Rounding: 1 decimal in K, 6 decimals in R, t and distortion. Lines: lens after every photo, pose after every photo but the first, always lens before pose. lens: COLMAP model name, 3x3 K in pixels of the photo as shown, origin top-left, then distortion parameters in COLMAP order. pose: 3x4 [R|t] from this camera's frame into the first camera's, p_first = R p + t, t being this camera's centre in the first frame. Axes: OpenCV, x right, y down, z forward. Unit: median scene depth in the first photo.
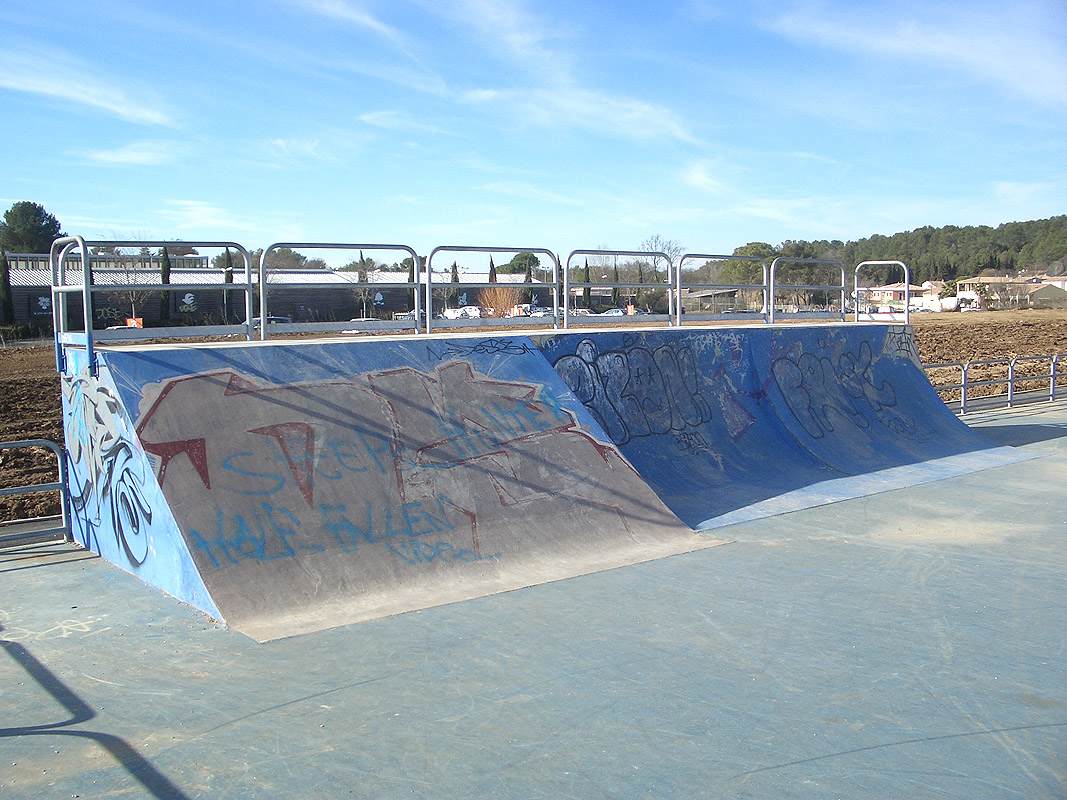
lens RADIAL K [[1101.9, 0, 501.9], [0, 1101.9, 398.1], [0, 0, 1]] dist [-0.270316, 0.291422]
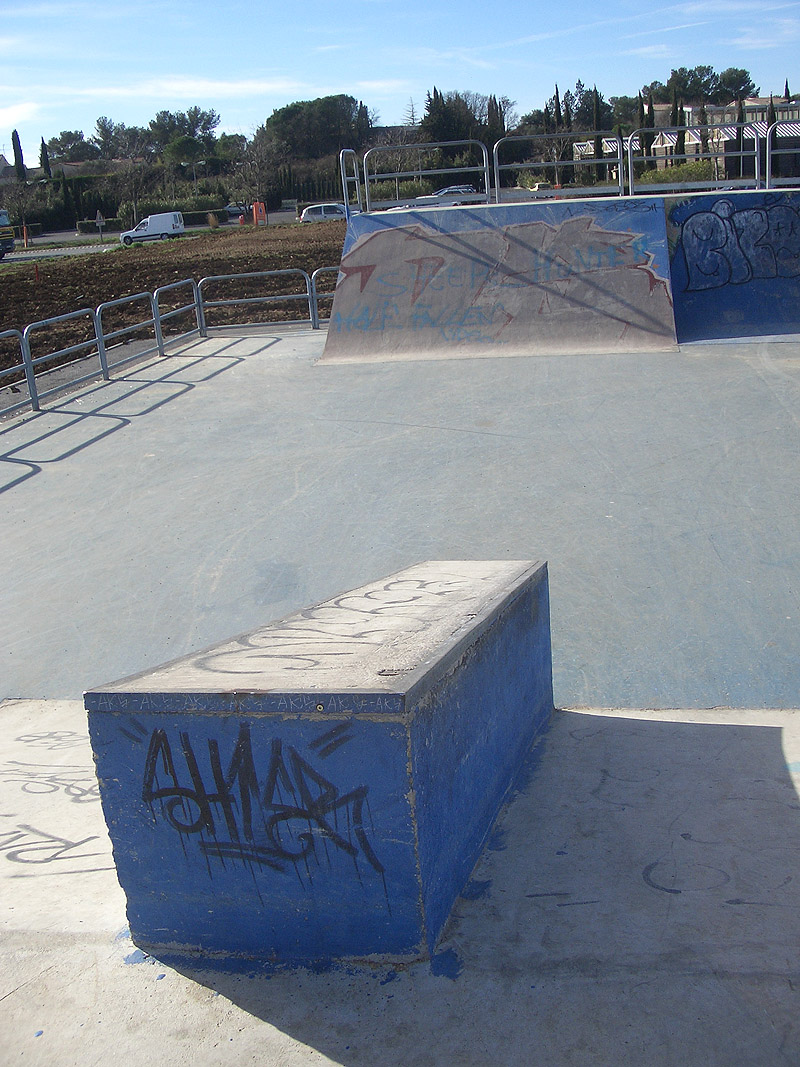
lens RADIAL K [[1088.7, 0, 400.0], [0, 1088.7, 533.5], [0, 0, 1]] dist [-0.268500, 0.324795]
pose [[0.658370, 0.199042, -0.725900, 0.790323], [0.004184, 0.963420, 0.267965, -0.006405], [0.752683, -0.179457, 0.633454, -0.116789]]
